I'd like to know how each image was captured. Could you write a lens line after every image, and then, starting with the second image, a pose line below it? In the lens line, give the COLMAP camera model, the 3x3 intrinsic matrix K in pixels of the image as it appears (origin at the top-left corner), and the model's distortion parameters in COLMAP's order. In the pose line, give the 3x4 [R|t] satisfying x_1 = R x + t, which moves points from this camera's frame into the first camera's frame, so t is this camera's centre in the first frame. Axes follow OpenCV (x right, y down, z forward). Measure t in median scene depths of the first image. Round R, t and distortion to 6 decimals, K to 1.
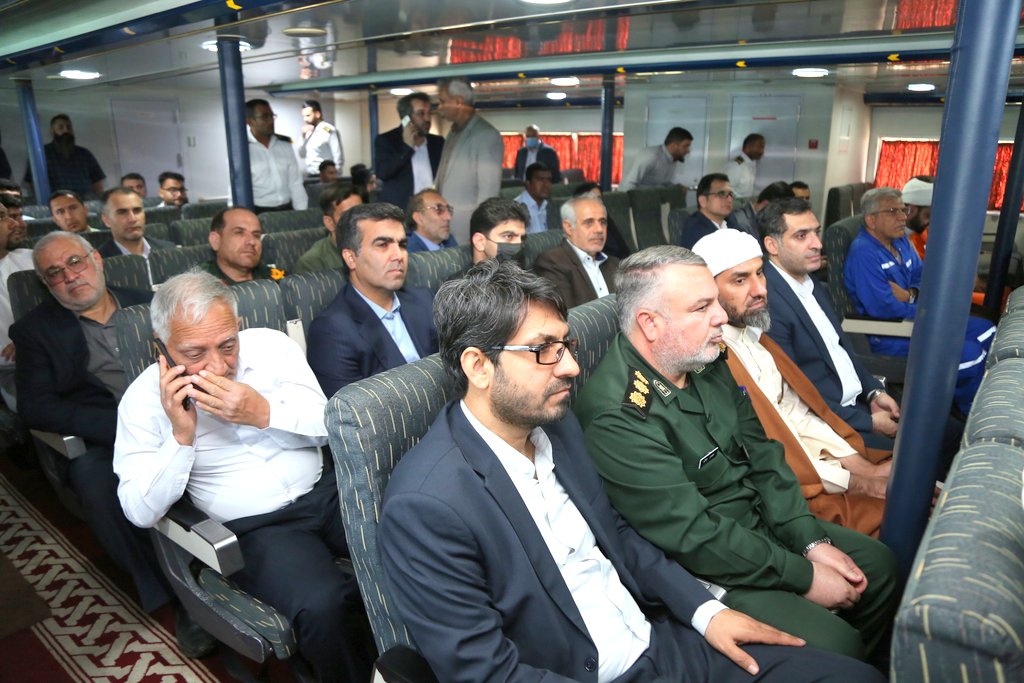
lens RADIAL K [[702.5, 0, 512.0], [0, 702.5, 341.5], [0, 0, 1]] dist [-0.046765, 0.000689]
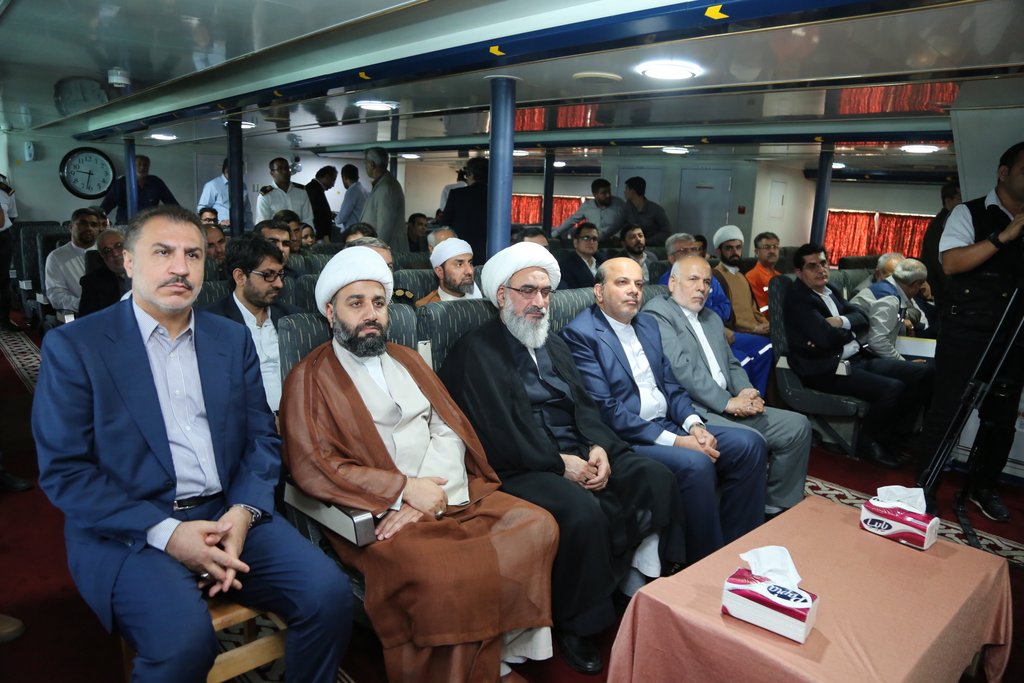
lens RADIAL K [[706.7, 0, 511.7], [0, 706.7, 390.1], [0, 0, 1]] dist [-0.045096, -0.000529]
pose [[0.986389, 0.079383, -0.143994, 0.288901], [-0.082657, 0.996435, -0.016895, 0.088766], [0.142140, 0.028567, 0.989434, -0.274554]]
